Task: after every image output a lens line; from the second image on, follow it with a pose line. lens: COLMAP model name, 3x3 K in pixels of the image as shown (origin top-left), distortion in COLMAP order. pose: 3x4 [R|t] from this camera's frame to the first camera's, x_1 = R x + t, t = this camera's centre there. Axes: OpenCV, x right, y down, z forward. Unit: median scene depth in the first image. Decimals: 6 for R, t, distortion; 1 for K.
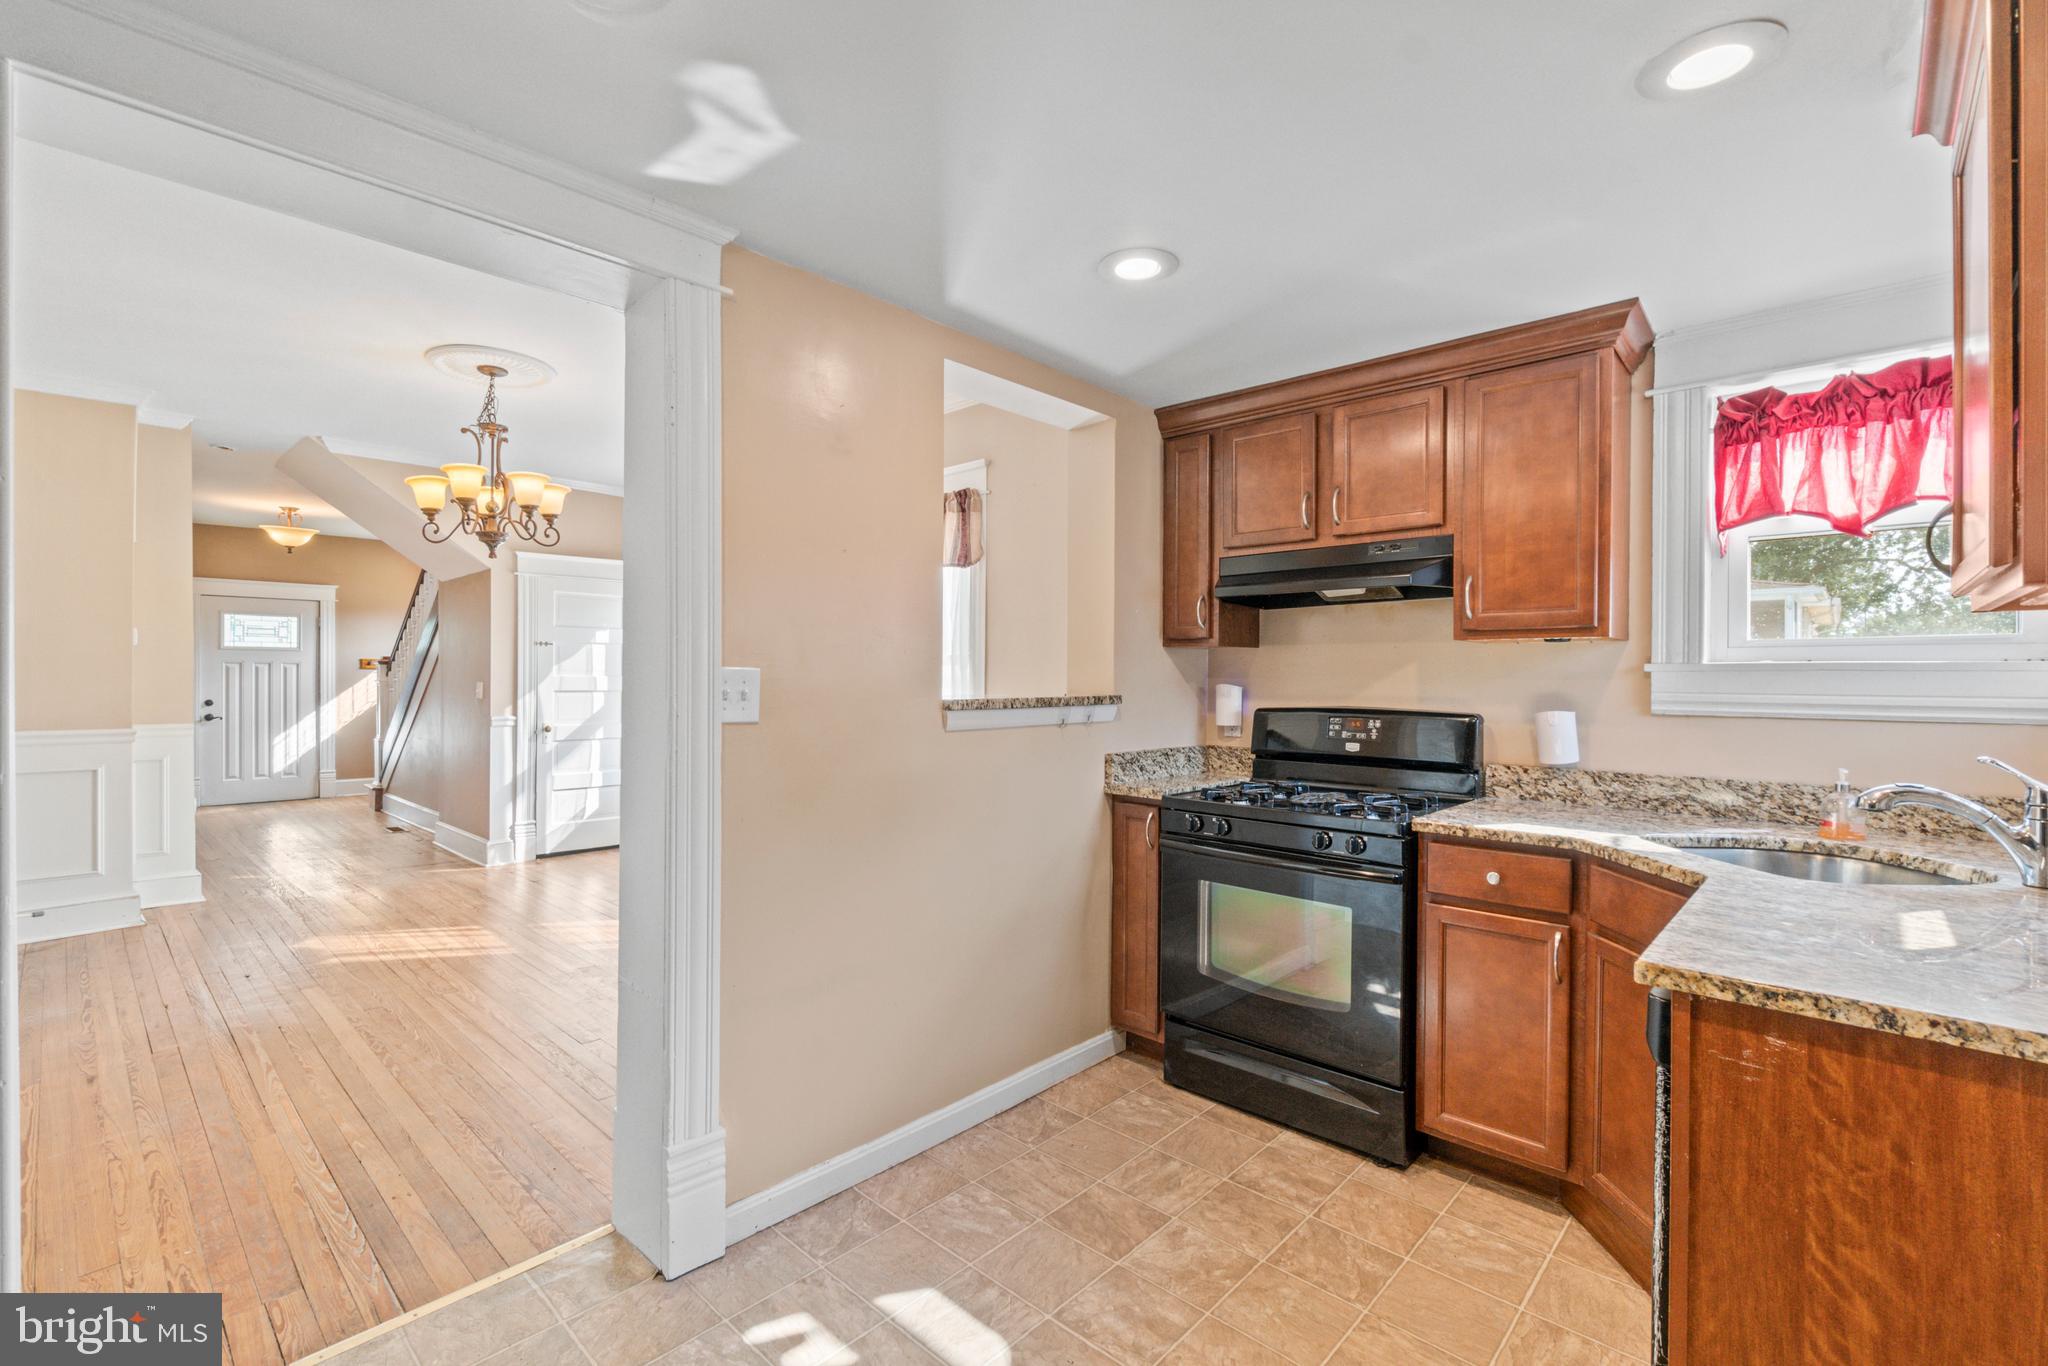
lens RADIAL K [[887.4, 0, 1009.4], [0, 887.4, 673.6], [0, 0, 1]] dist [-0.001782, 0.000044]
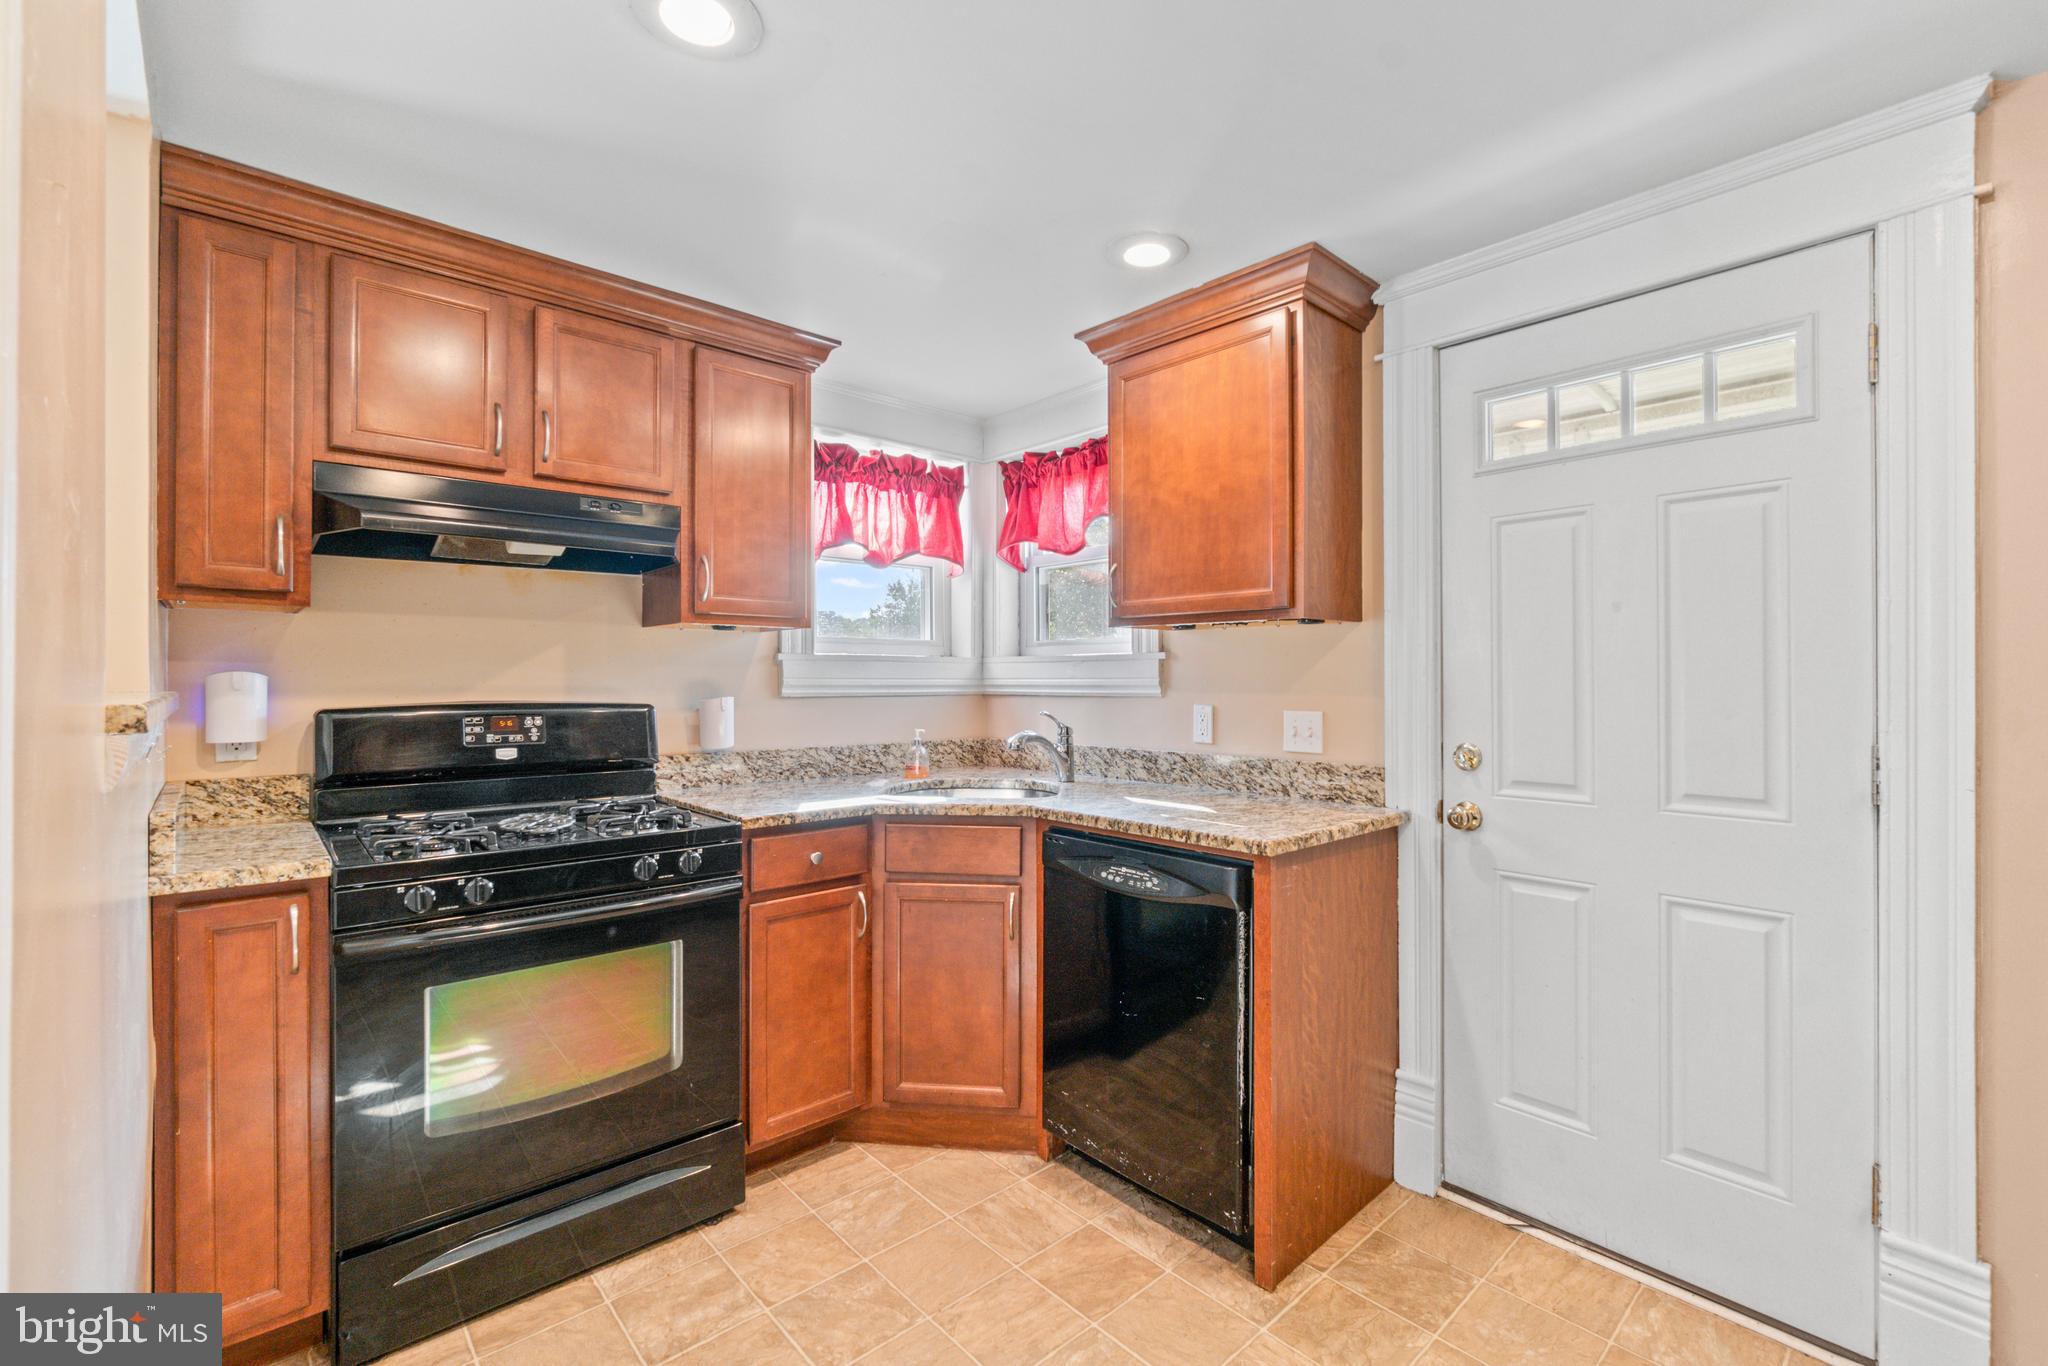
lens RADIAL K [[887.4, 0, 1009.4], [0, 887.4, 673.6], [0, 0, 1]] dist [-0.001782, 0.000044]
pose [[0.084364, 0.002236, 0.996432, -0.433847], [-0.004981, 0.999986, -0.001822, 0.017276], [-0.996423, -0.004810, 0.084374, 0.656806]]
